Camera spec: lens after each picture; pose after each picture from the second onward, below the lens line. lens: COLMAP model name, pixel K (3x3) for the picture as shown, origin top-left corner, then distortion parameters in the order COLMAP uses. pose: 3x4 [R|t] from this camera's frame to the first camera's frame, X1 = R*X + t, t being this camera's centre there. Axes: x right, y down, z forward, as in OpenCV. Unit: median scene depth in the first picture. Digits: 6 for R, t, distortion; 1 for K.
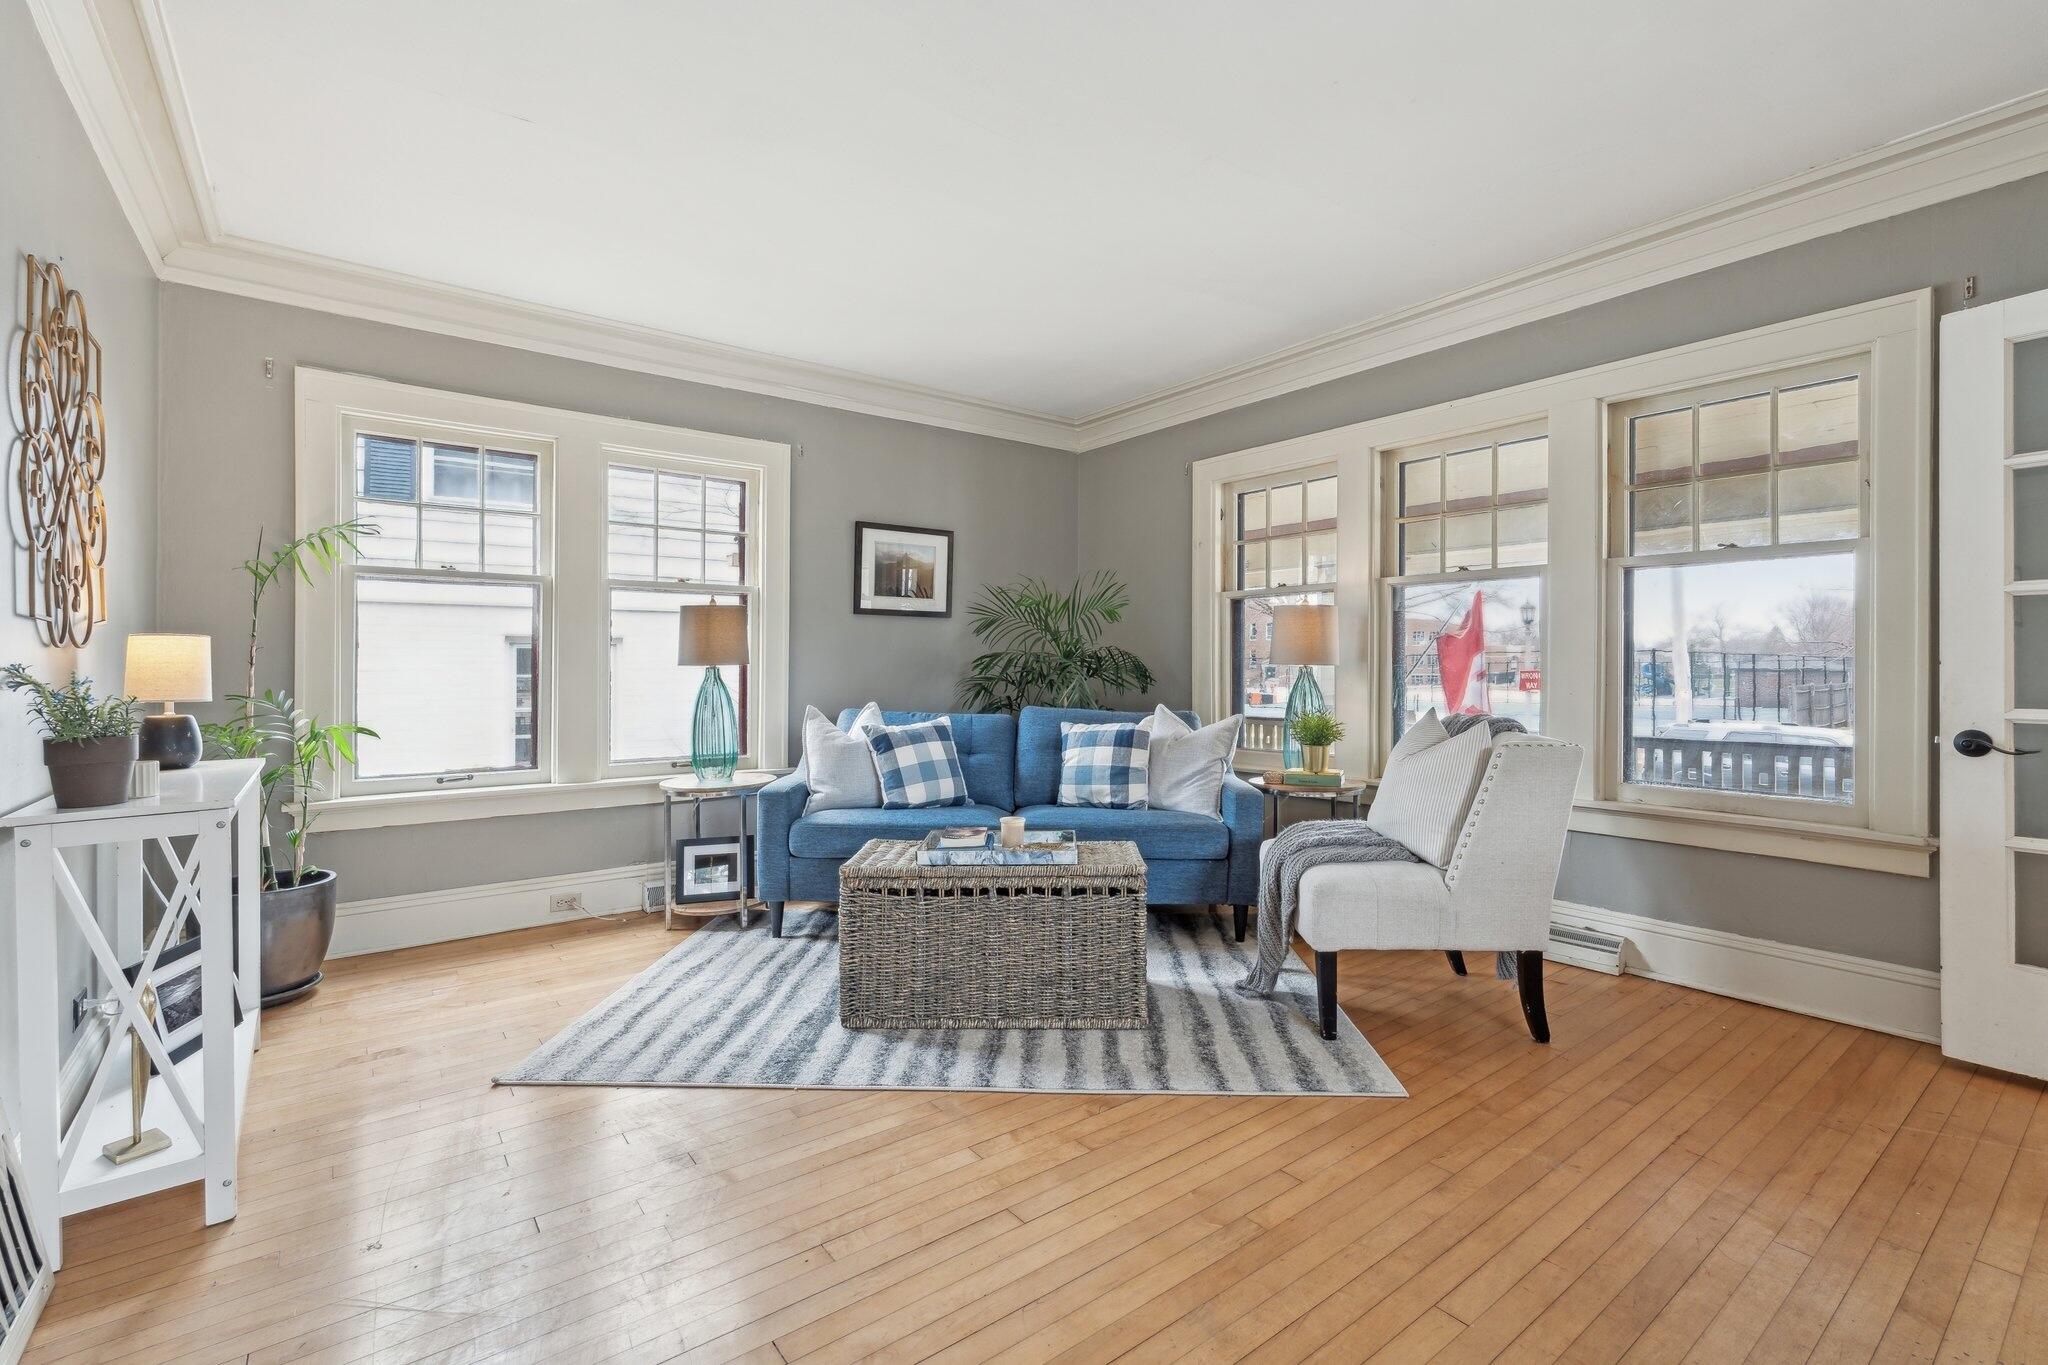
lens RADIAL K [[904.3, 0, 1022.8], [0, 904.3, 672.3], [0, 0, 1]] dist [-0.002779, 0.000017]
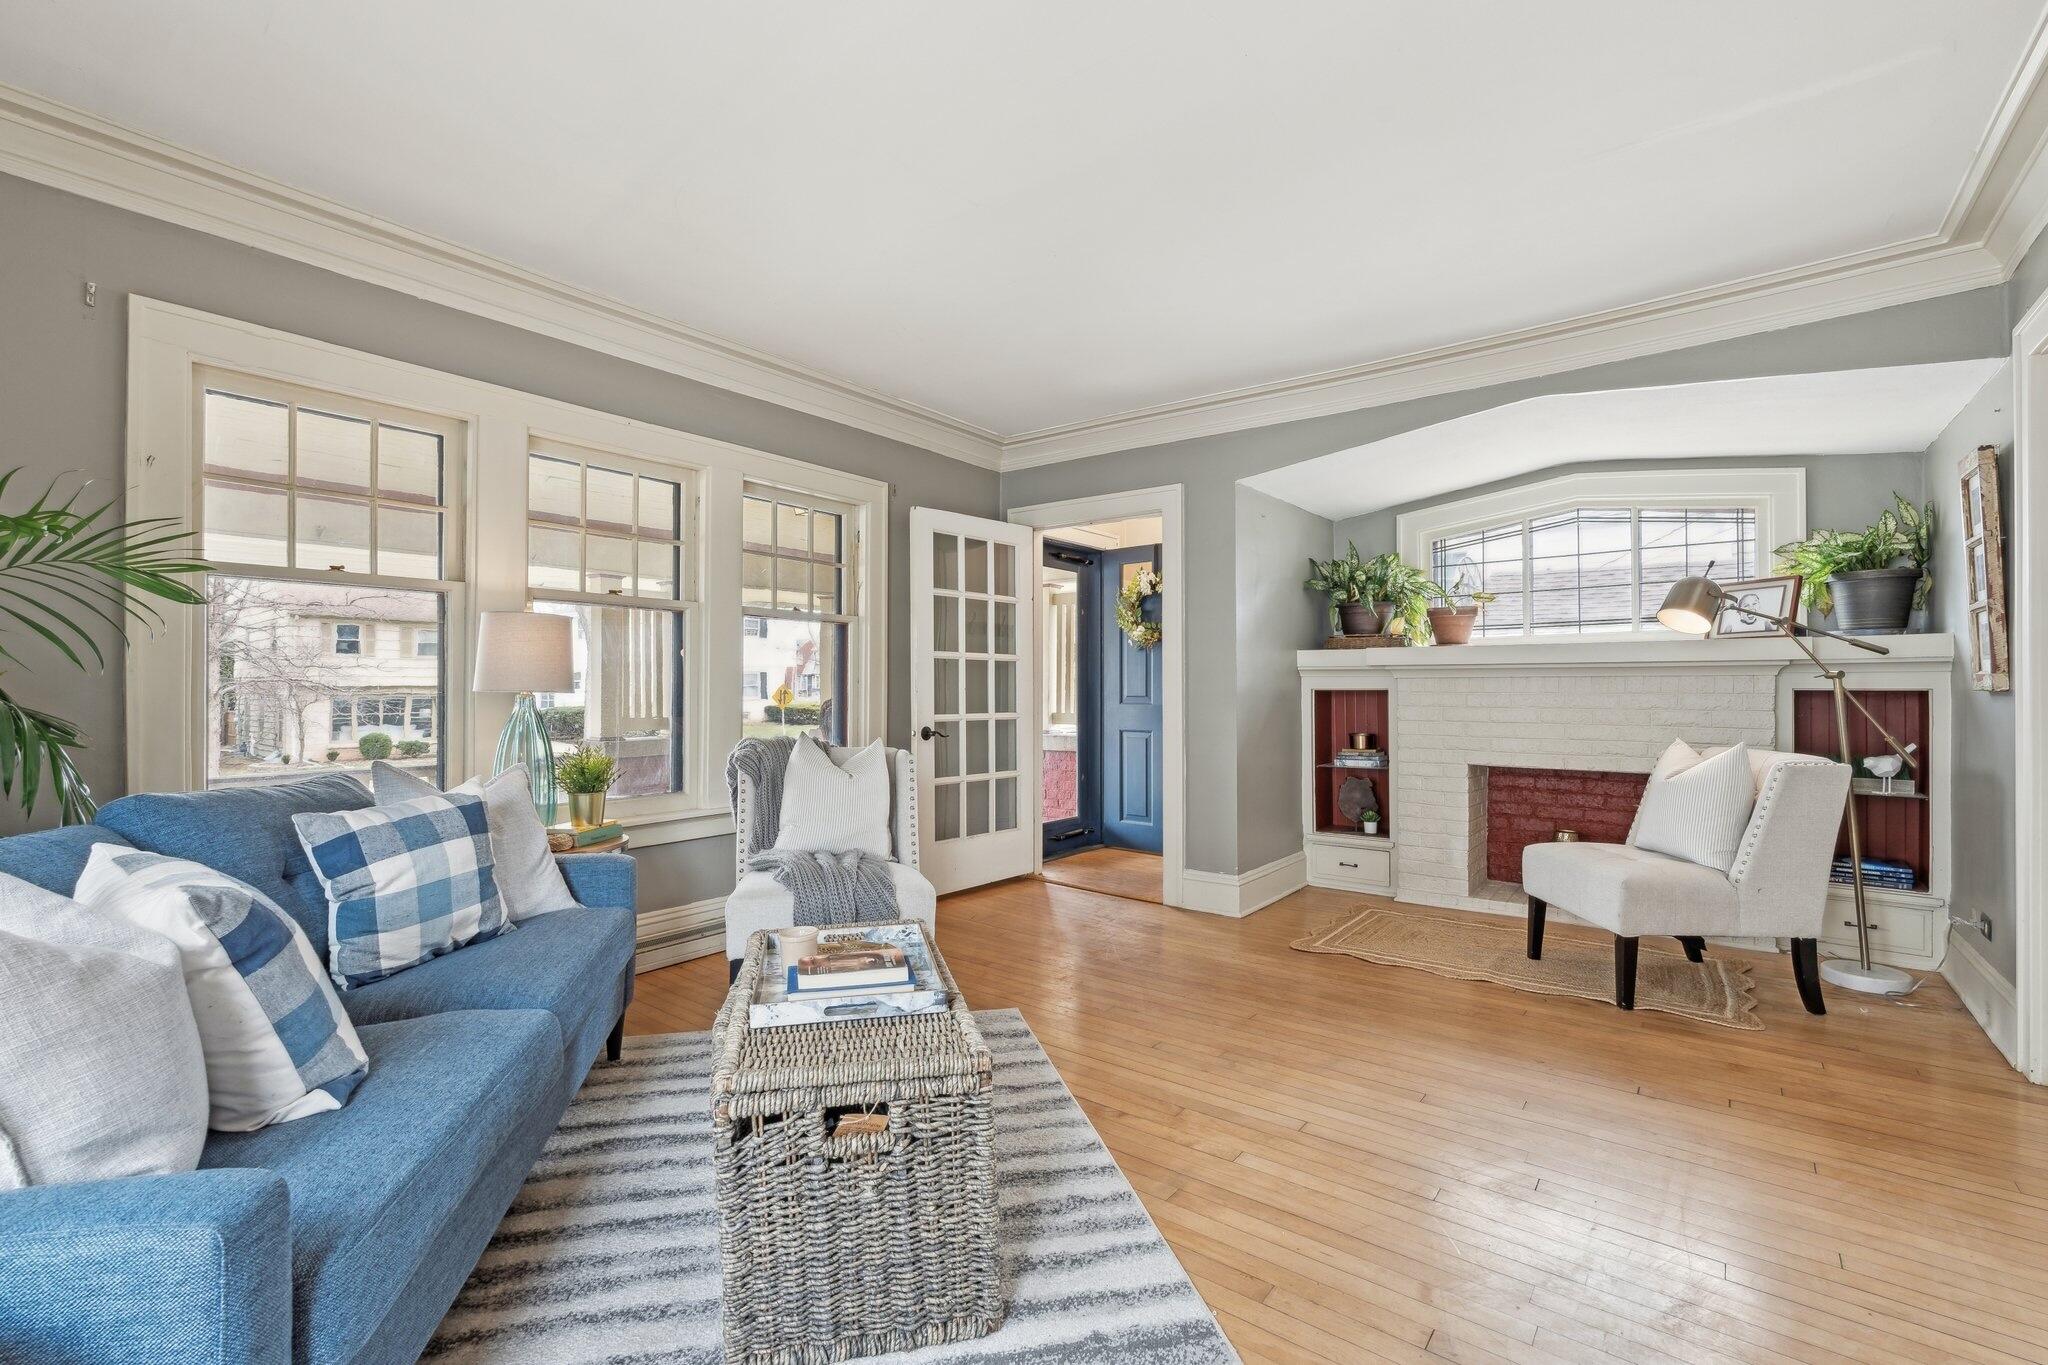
lens RADIAL K [[904.3, 0, 1022.6], [0, 904.3, 687.3], [0, 0, 1]] dist [-0.002779, 0.000017]
pose [[-0.259526, 0.005965, 0.965718, -0.550477], [0.008365, 0.999957, -0.003928, -0.006366], [-0.965700, 0.007059, -0.259565, 0.826648]]
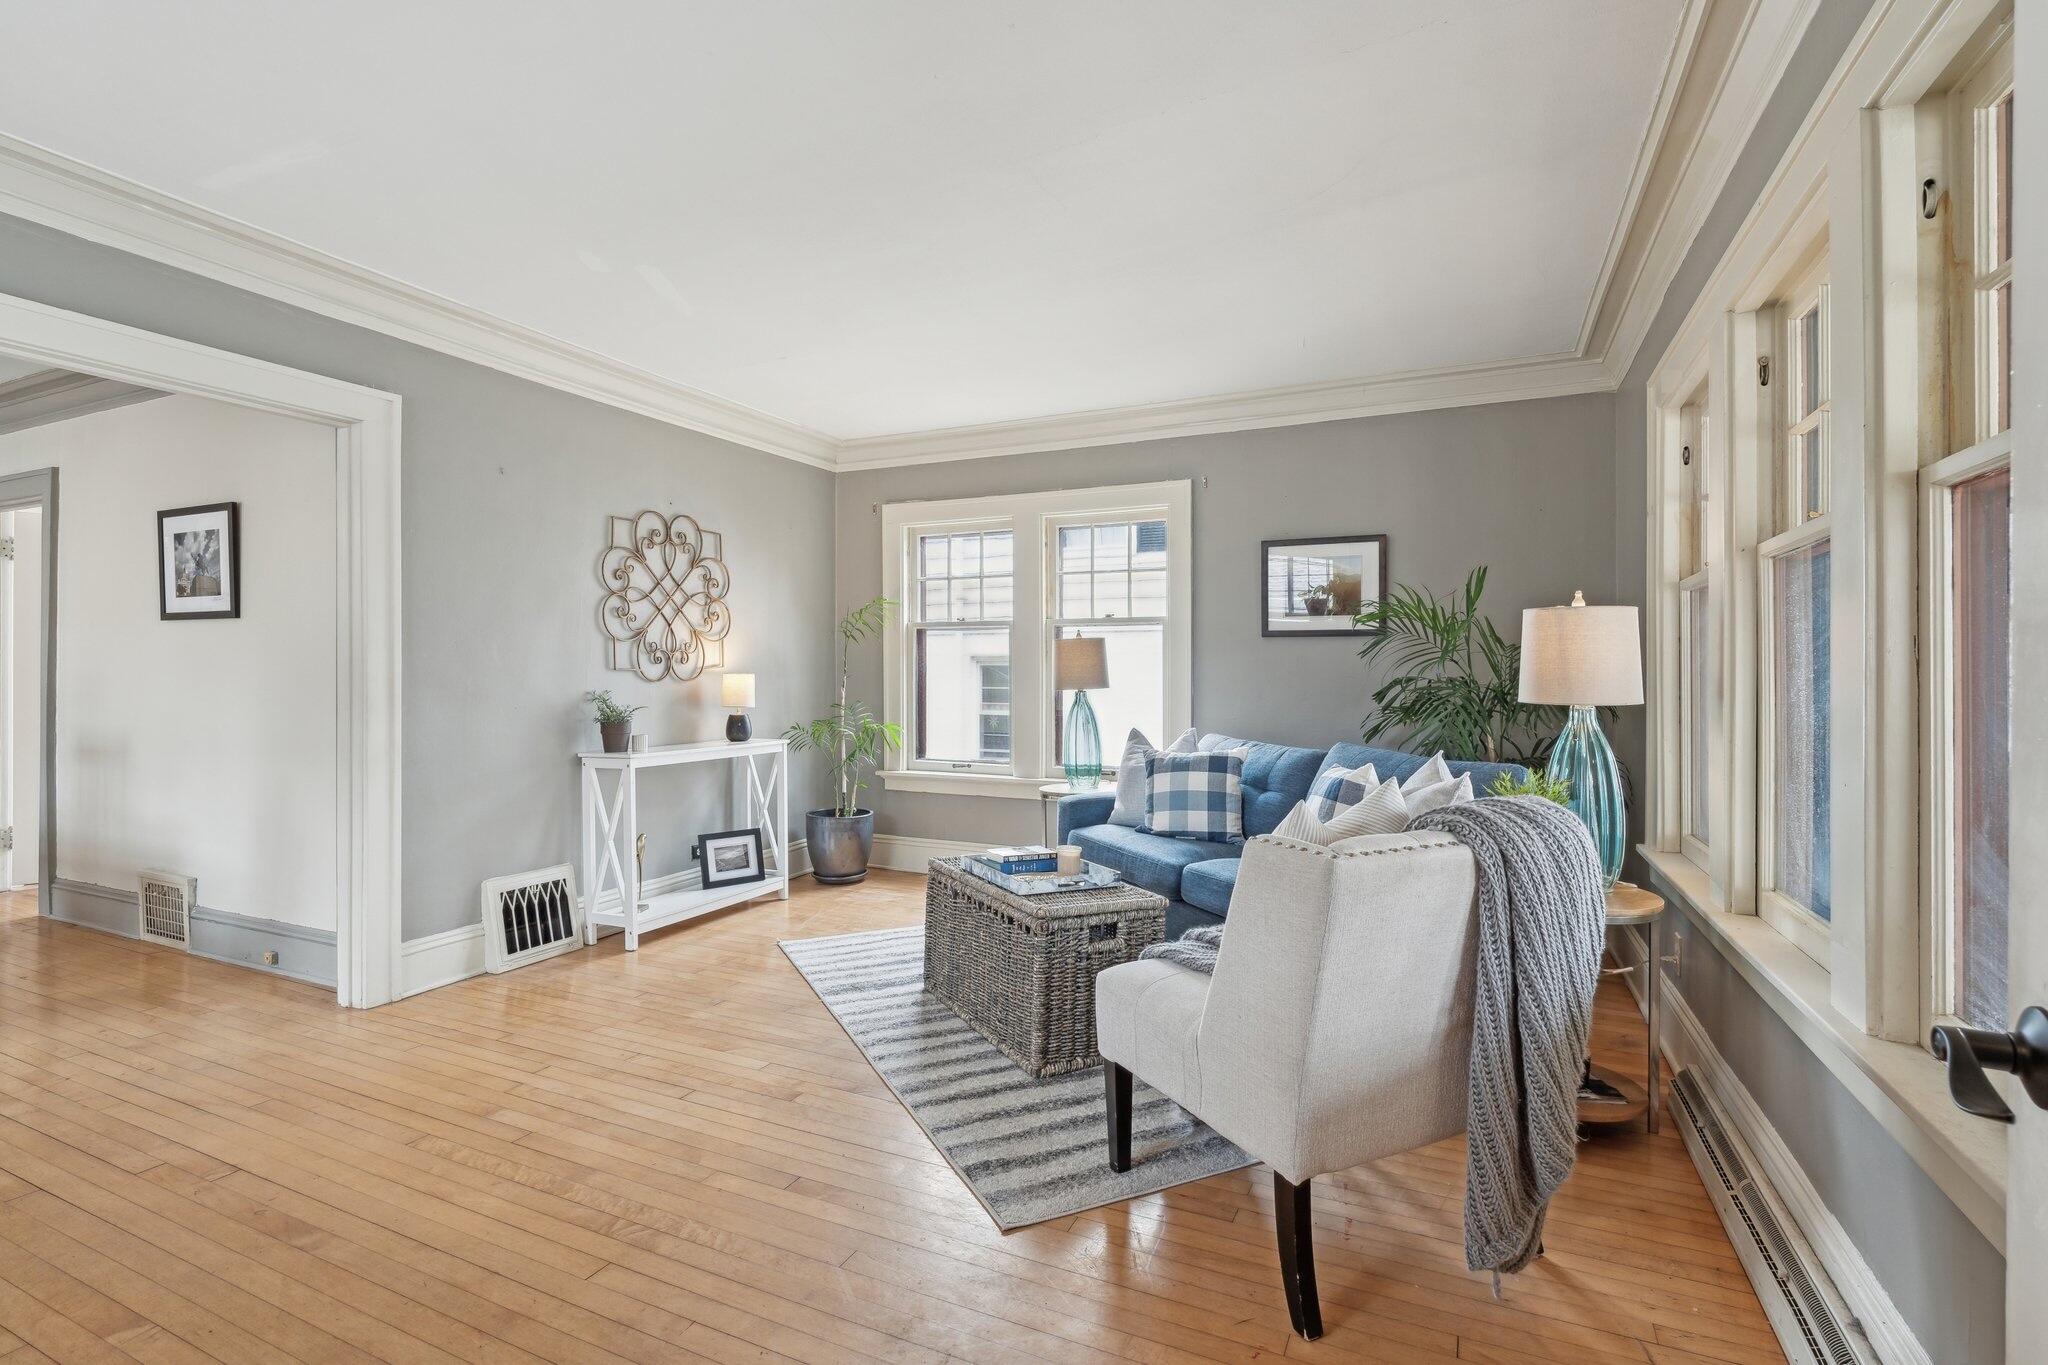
lens RADIAL K [[948.8, 0, 1027.1], [0, 948.8, 672.6], [0, 0, 1]] dist [-0.003720, -0.000227]
pose [[0.466344, 0.000462, -0.884603, 0.745843], [-0.006933, 0.999971, -0.003132, -0.025670], [0.884576, 0.007594, 0.466334, 0.375524]]
